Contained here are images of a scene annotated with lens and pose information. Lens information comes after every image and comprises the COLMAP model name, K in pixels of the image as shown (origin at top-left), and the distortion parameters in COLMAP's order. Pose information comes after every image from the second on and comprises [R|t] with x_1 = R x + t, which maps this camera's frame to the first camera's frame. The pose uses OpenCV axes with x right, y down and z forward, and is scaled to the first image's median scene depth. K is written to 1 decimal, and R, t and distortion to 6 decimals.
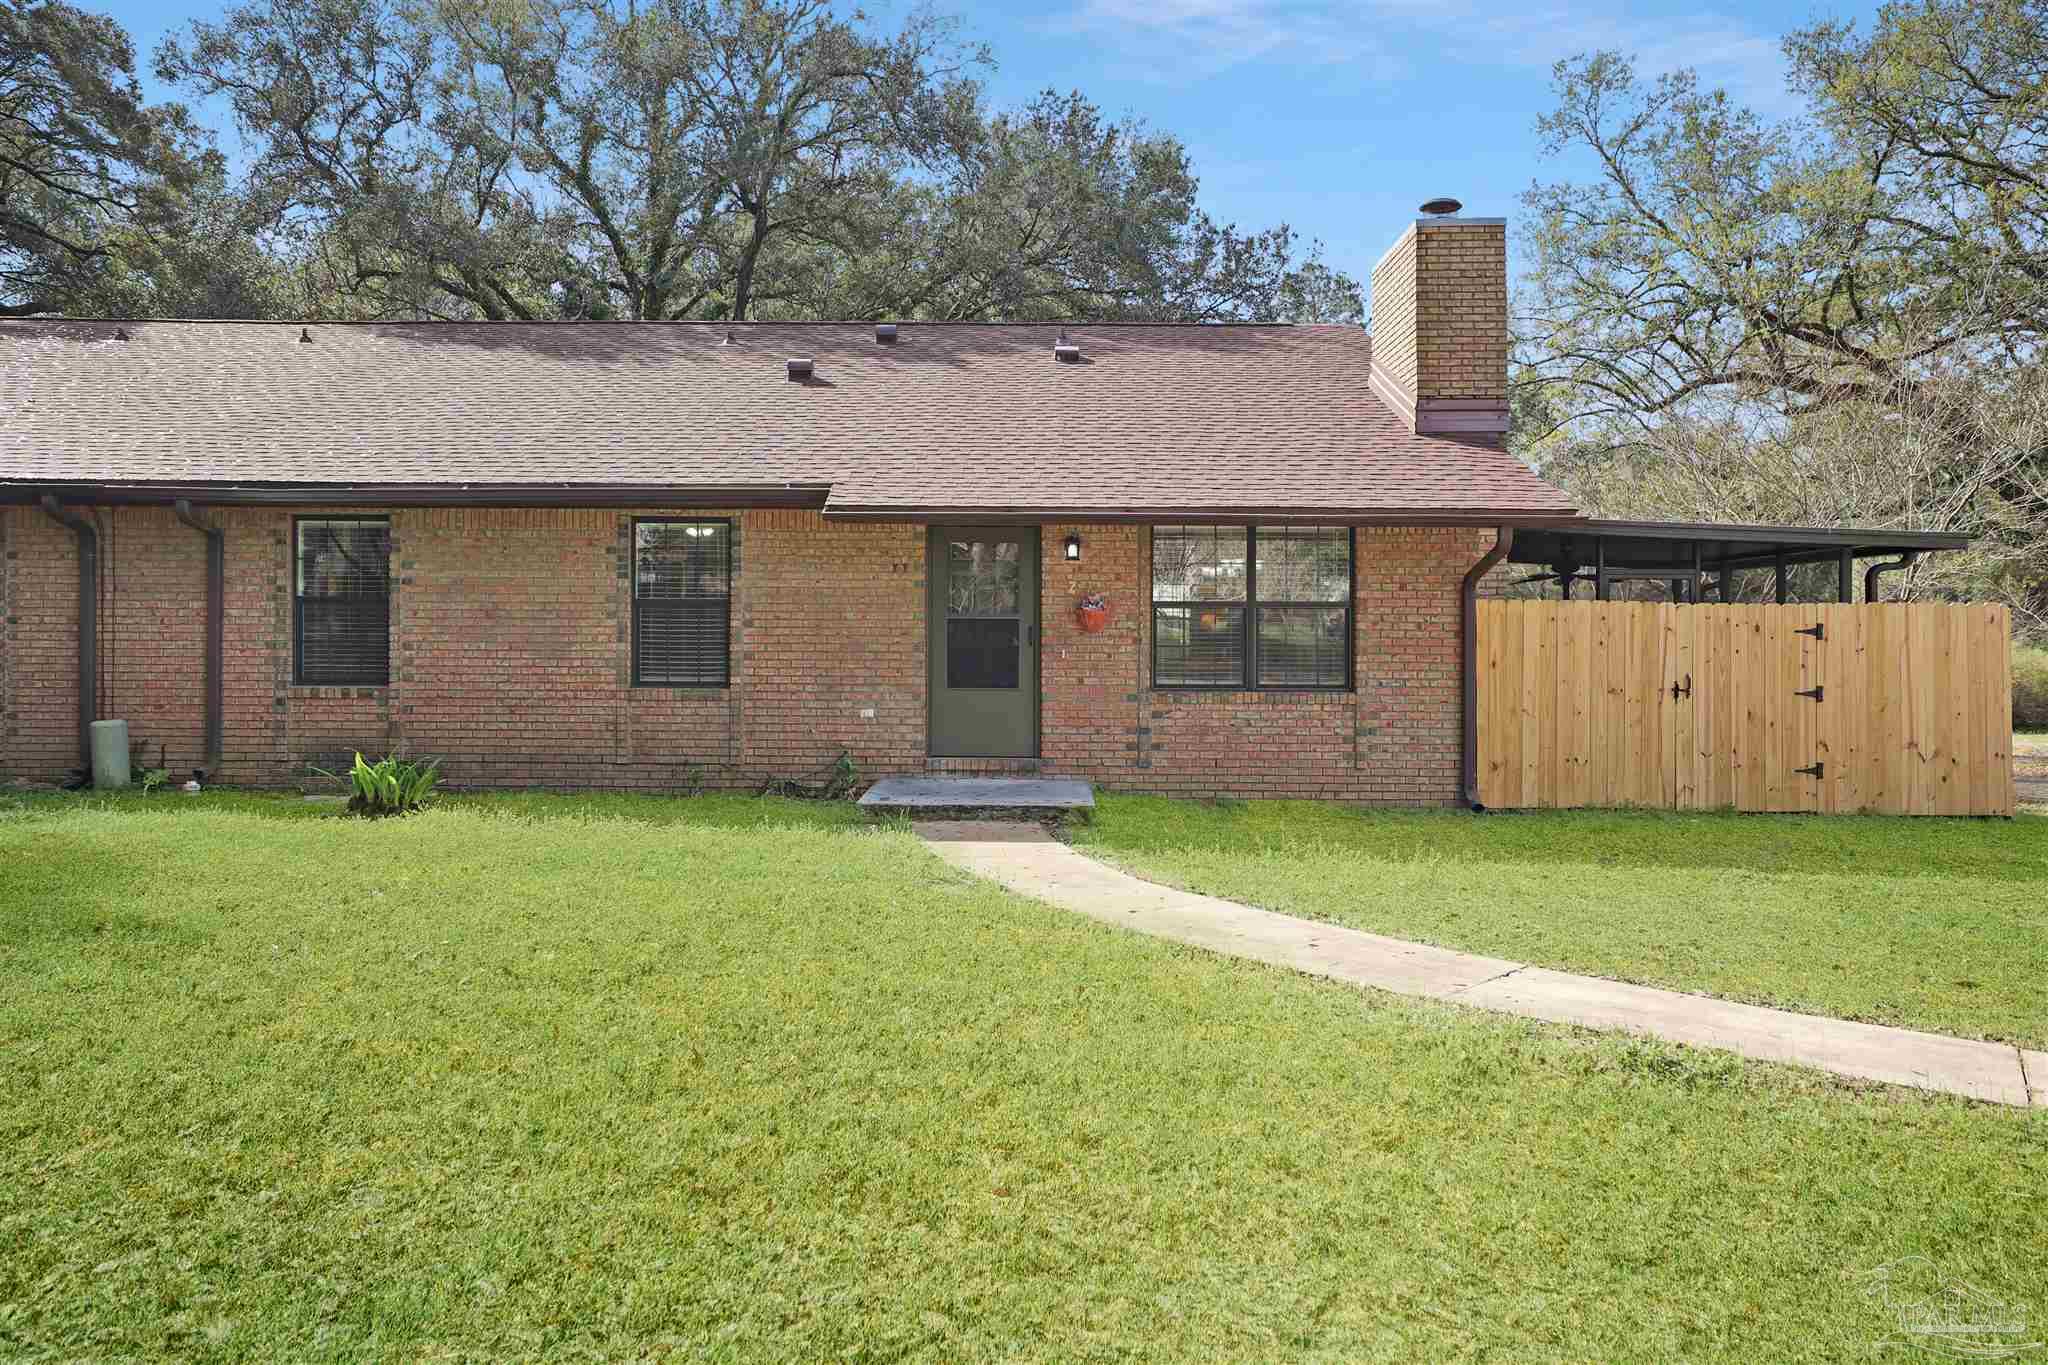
lens RADIAL K [[1404.1, 0, 1019.5], [0, 1404.1, 581.5], [0, 0, 1]] dist [-0.002290, 0.000799]
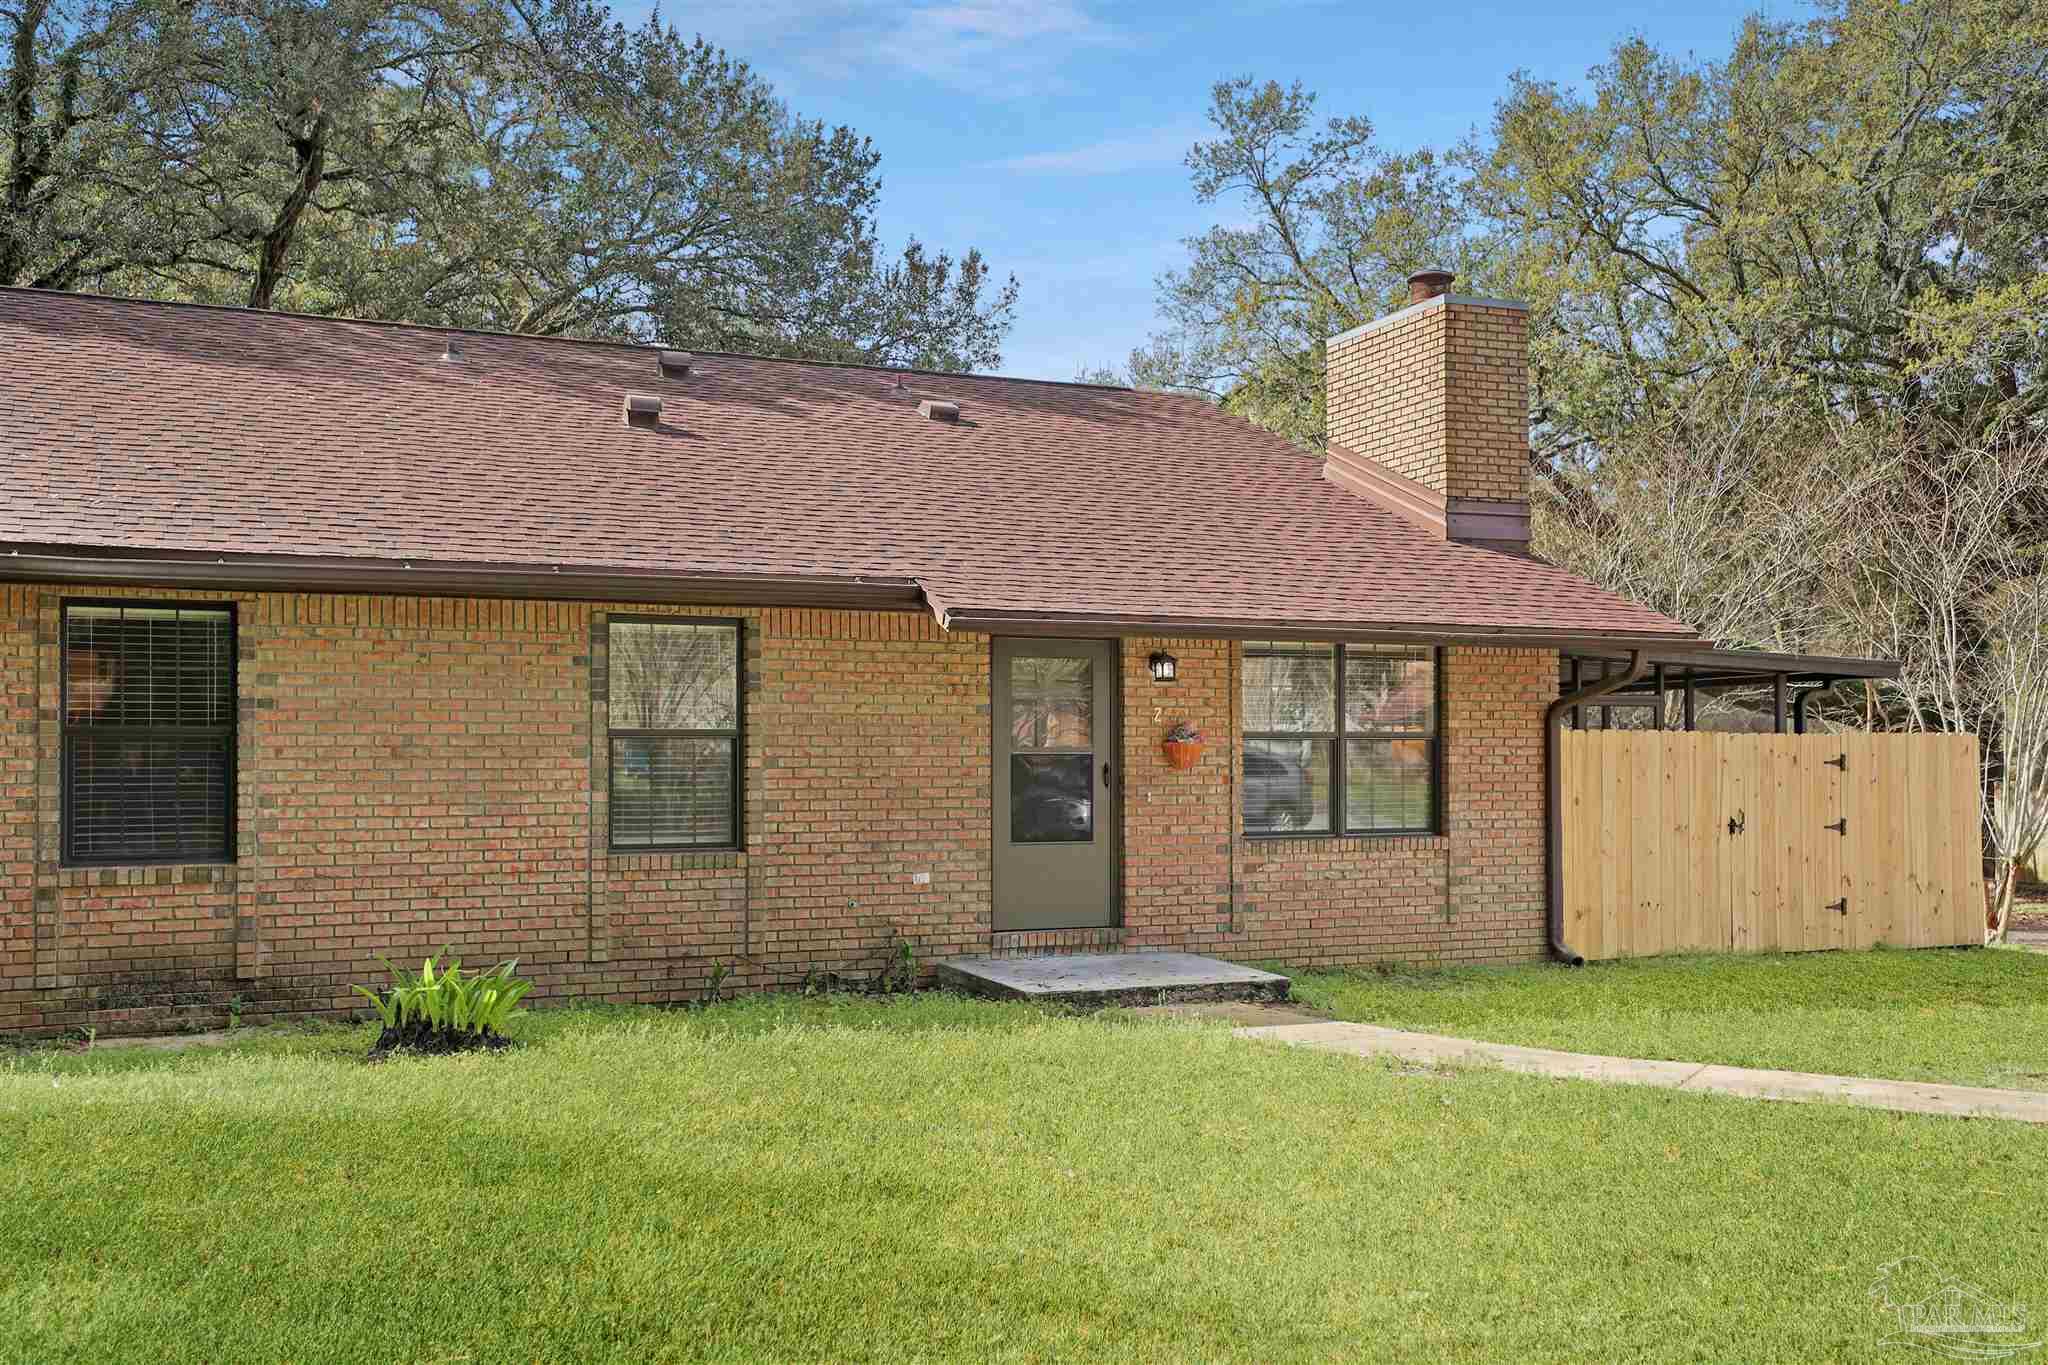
lens RADIAL K [[1897.8, 0, 1024.0], [0, 1897.8, 682.5], [0, 0, 1]] dist [0.038313, 0.012064]
pose [[0.908703, 0.009405, 0.417337, -0.489926], [-0.005877, 0.999935, -0.009738, -0.003288], [-0.417402, 0.006396, 0.908700, 0.035598]]
